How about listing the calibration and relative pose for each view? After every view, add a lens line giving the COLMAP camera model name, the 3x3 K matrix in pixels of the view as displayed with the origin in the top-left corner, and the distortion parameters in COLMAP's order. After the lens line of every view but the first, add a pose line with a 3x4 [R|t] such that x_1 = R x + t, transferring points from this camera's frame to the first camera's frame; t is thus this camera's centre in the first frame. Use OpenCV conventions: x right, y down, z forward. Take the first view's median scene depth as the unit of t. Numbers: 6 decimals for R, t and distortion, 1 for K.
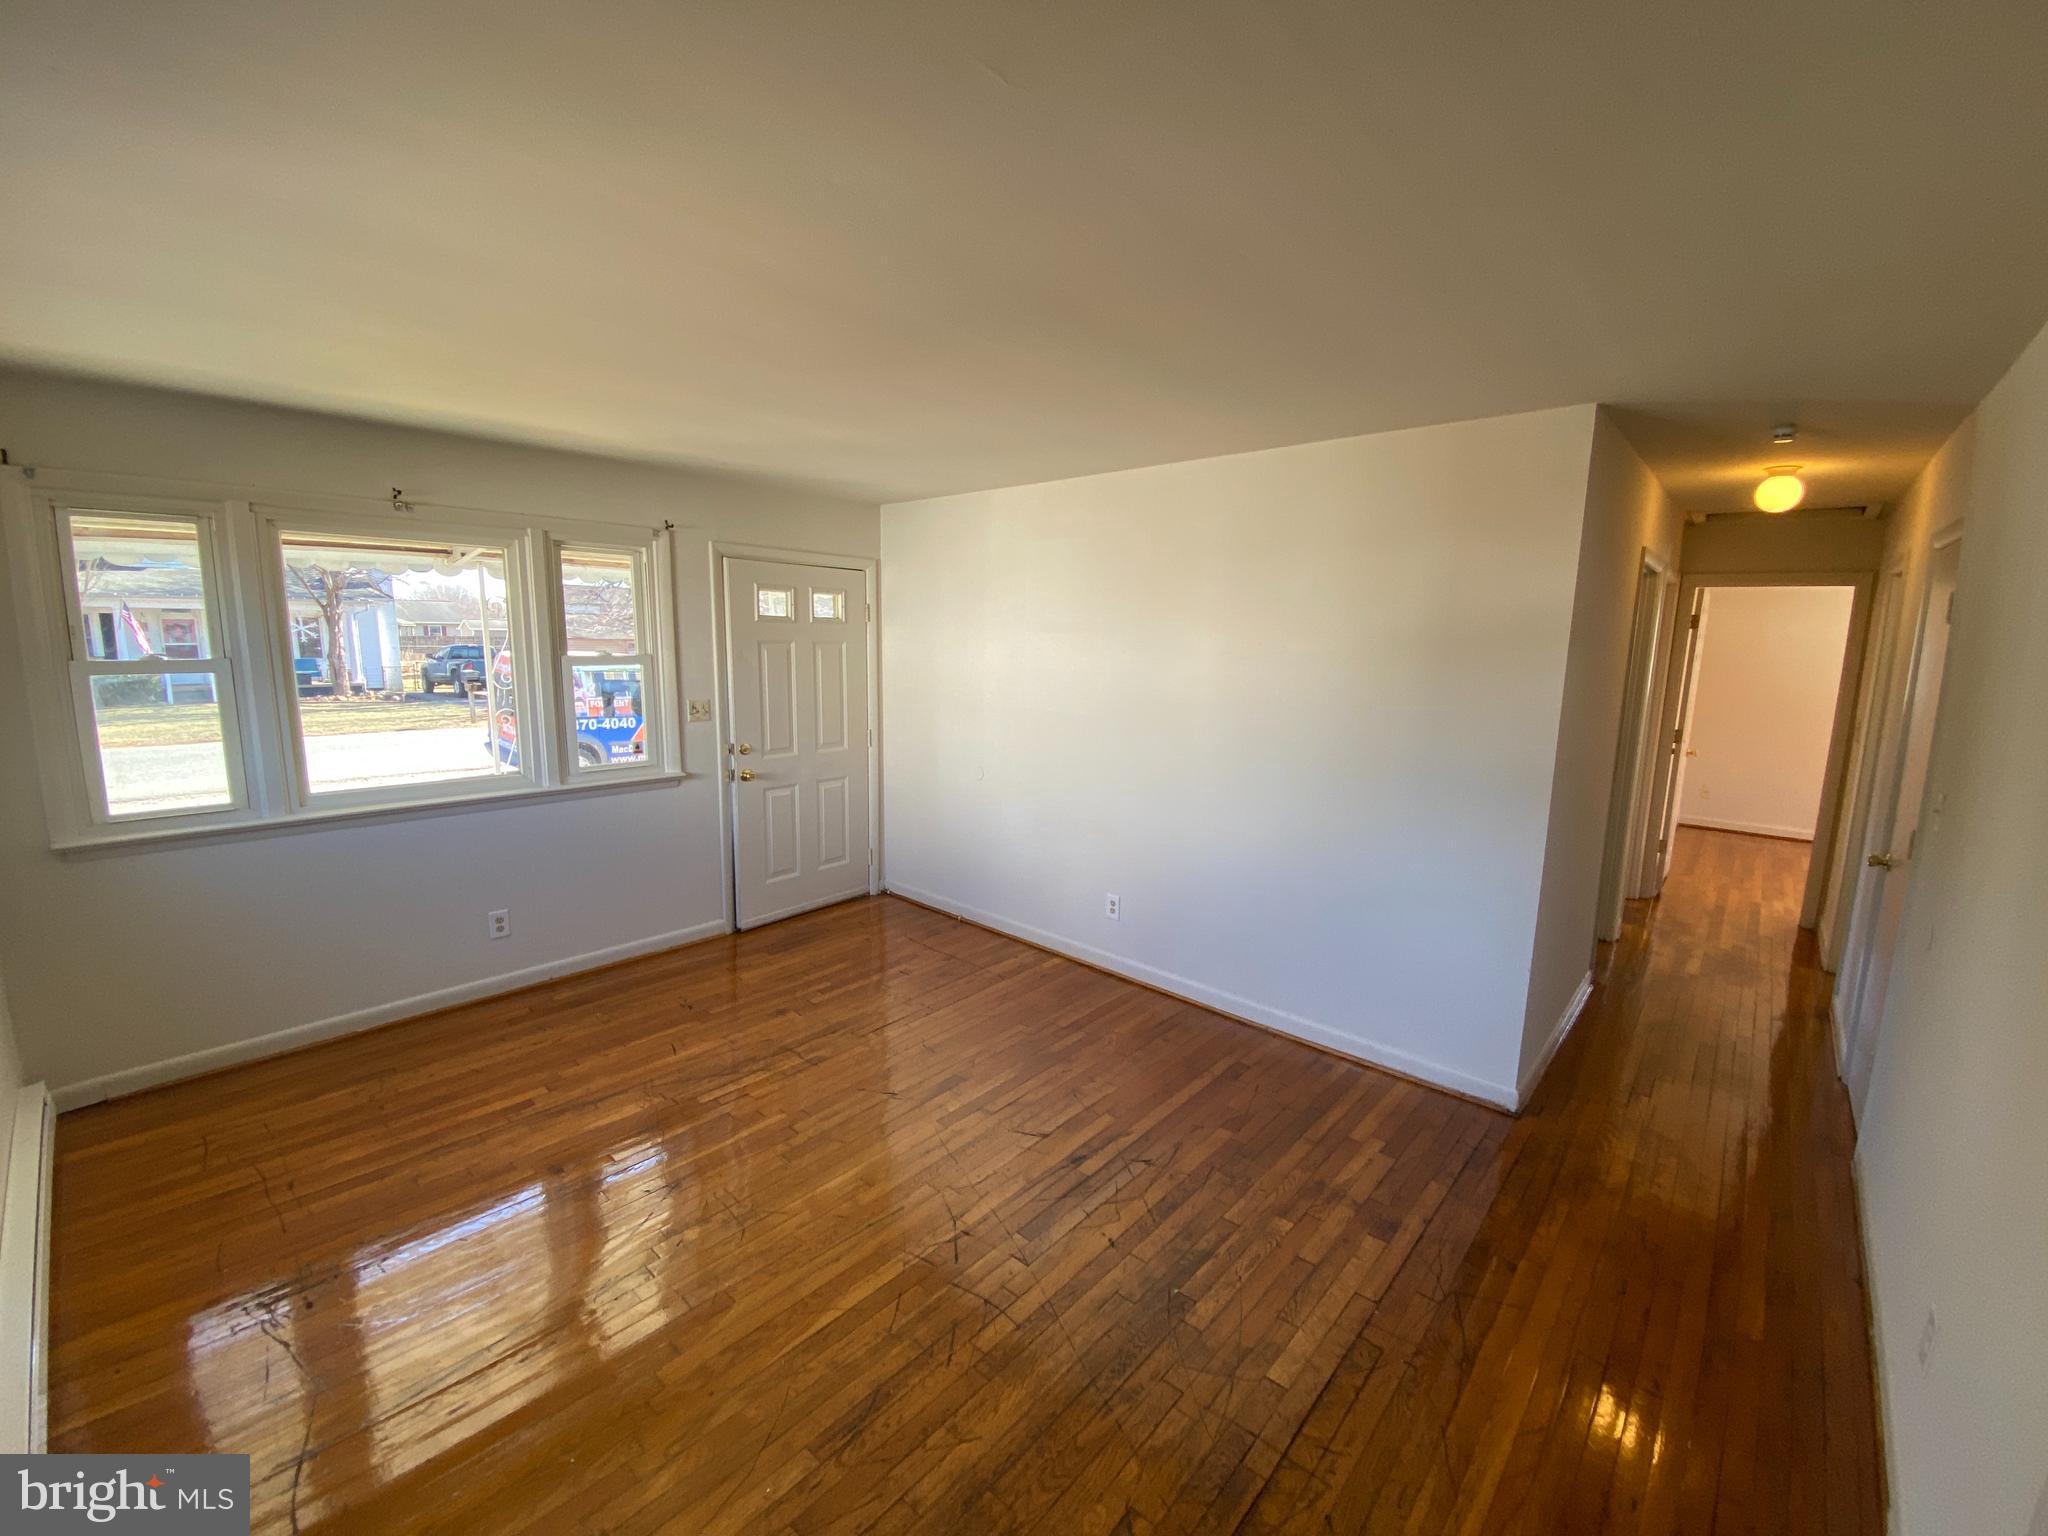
lens RADIAL K [[825.4, 0, 1037.8], [0, 825.4, 764.9], [0, 0, 1]] dist [0.017944, -0.017662]
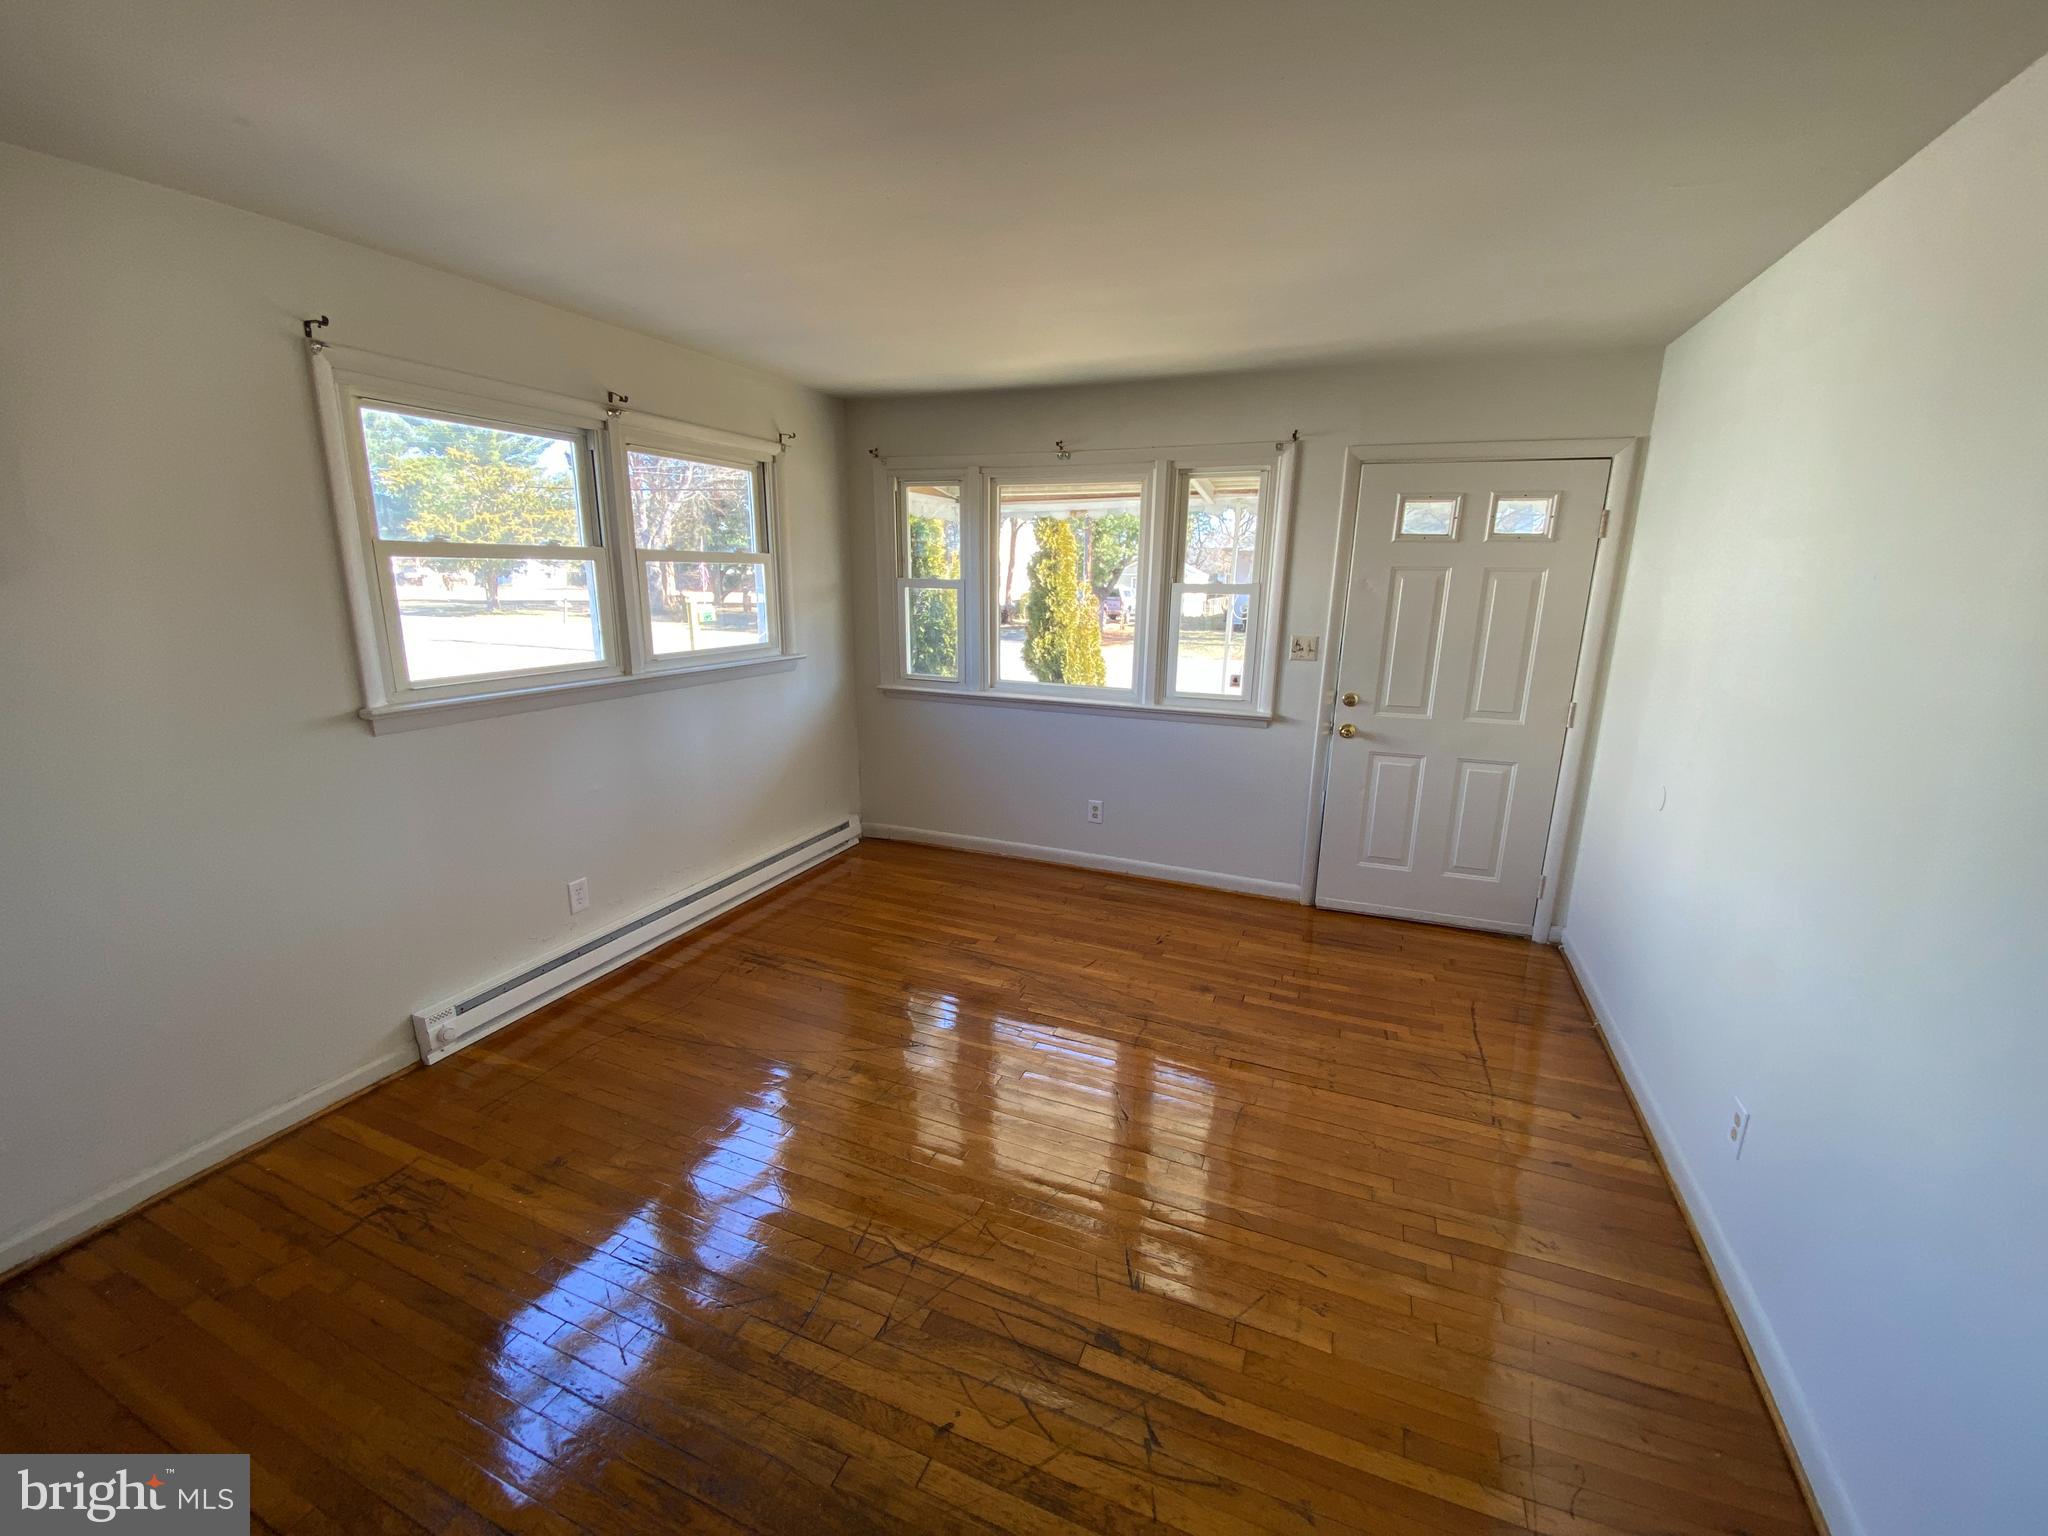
lens RADIAL K [[831.4, 0, 1024.0], [0, 831.4, 768.0], [0, 0, 1]] dist [0.028310, -0.023792]
pose [[0.324722, 0.207227, -0.922829, 0.447926], [-0.154939, 0.974177, 0.164237, -0.053241], [0.933032, 0.089651, 0.348444, 0.547569]]
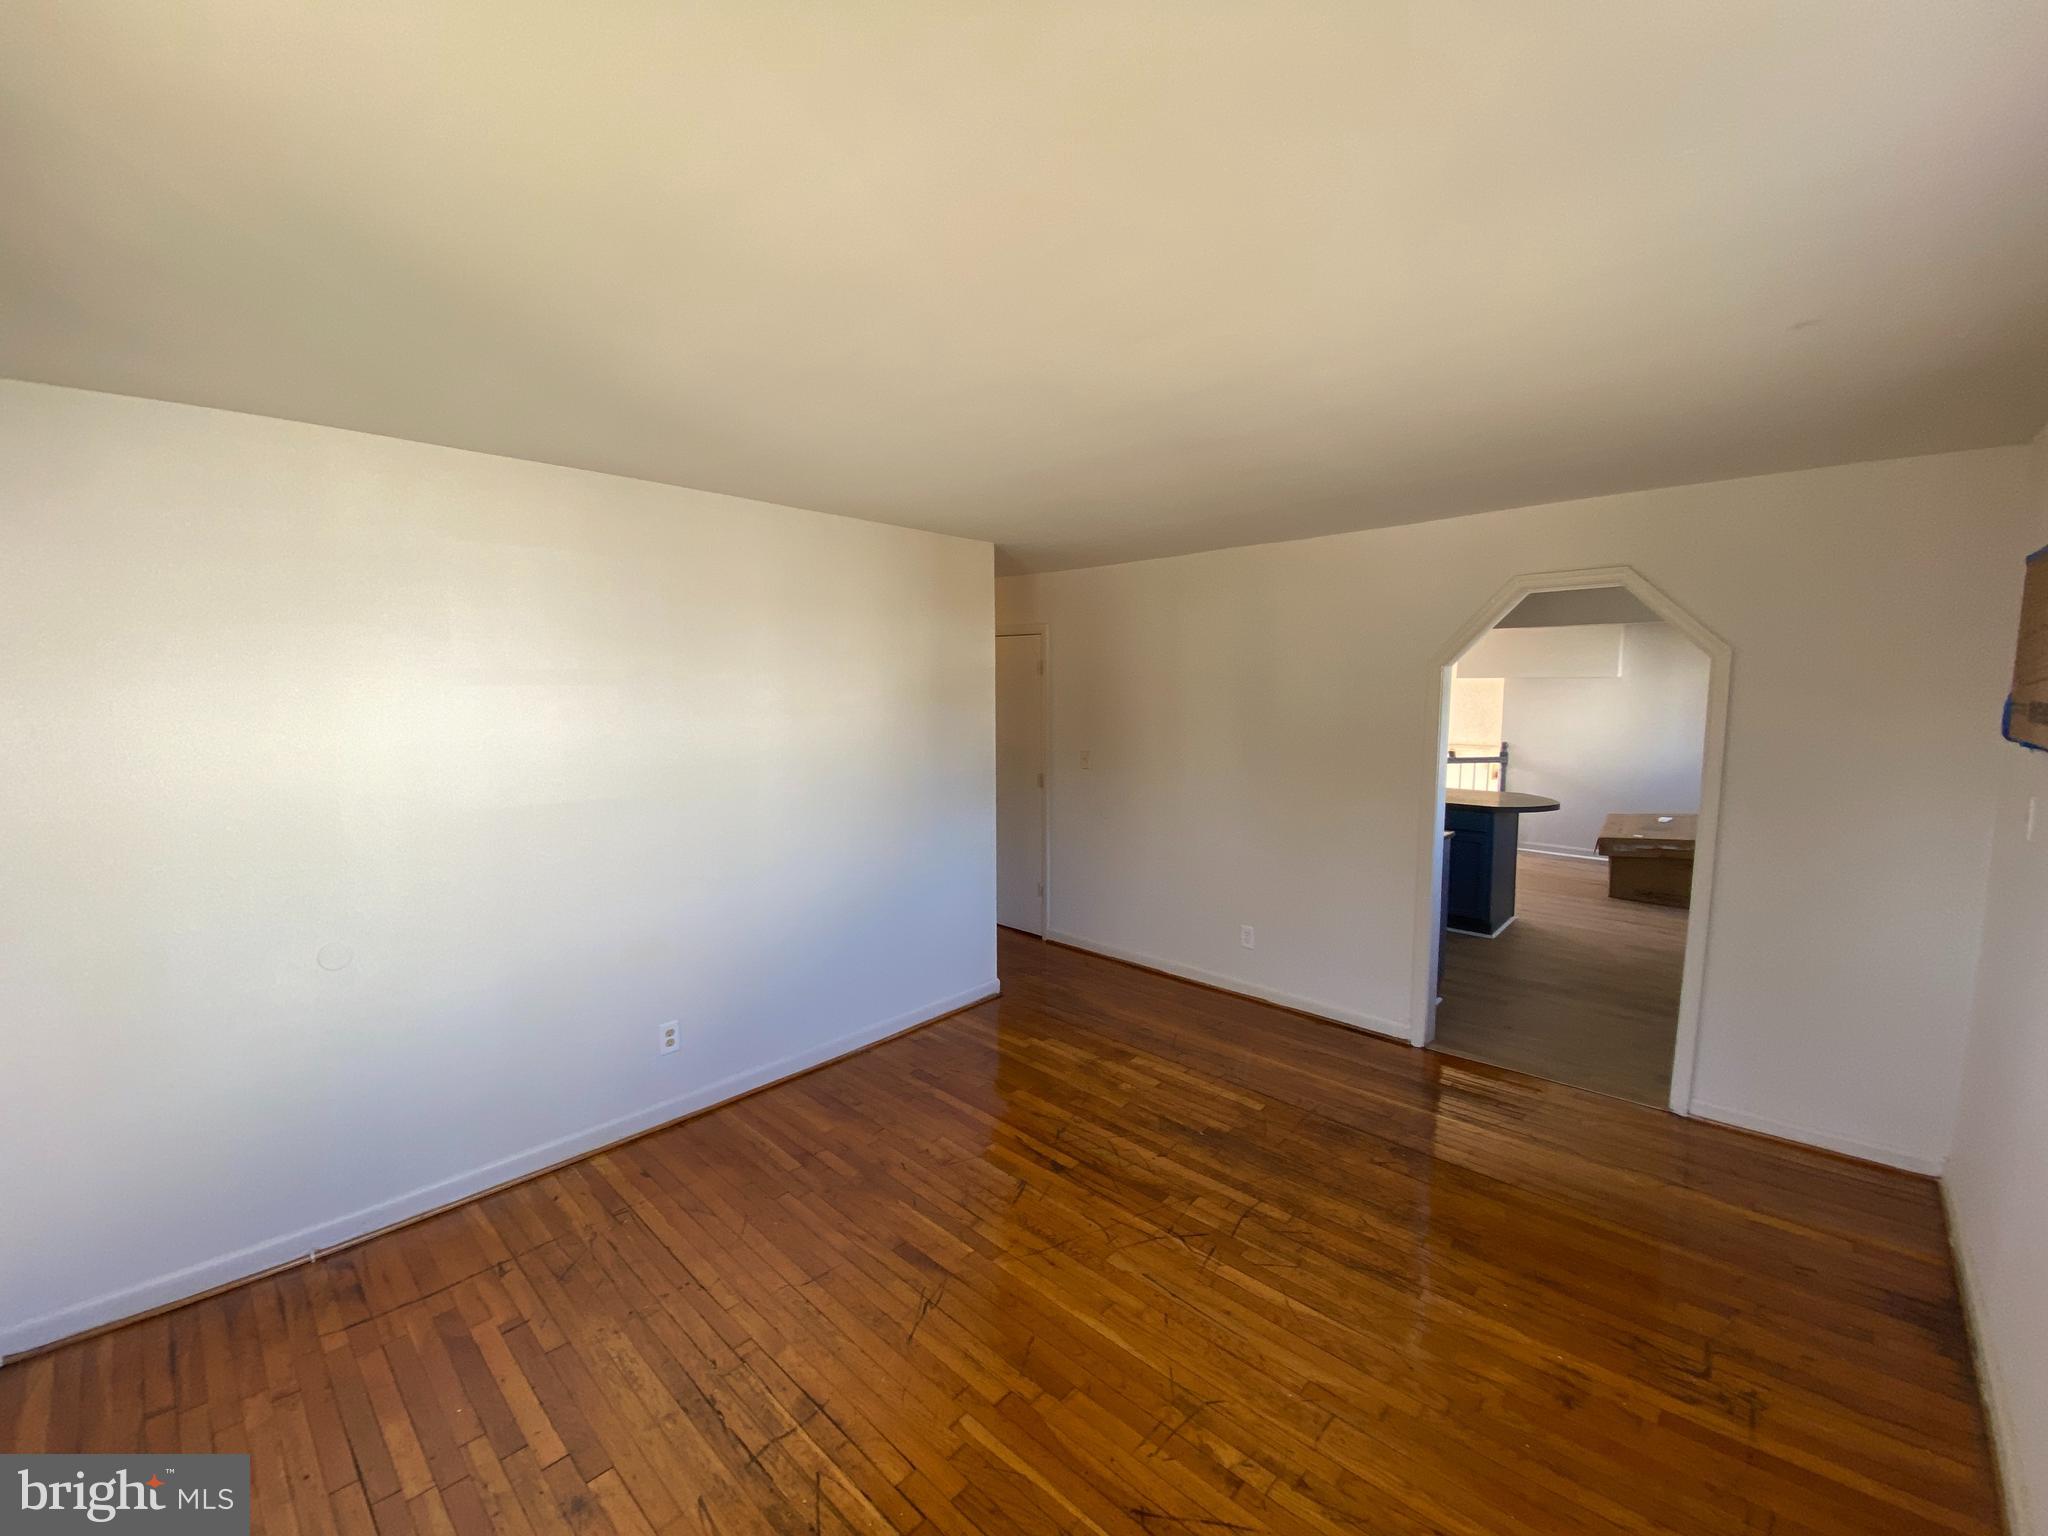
lens RADIAL K [[835.2, 0, 1028.6], [0, 835.2, 763.8], [0, 0, 1]] dist [0.046866, -0.028837]
pose [[0.032106, -0.124485, 0.991702, -0.811510], [0.154083, 0.980968, 0.118150, -0.148436], [-0.987536, 0.149011, 0.050676, 0.741892]]
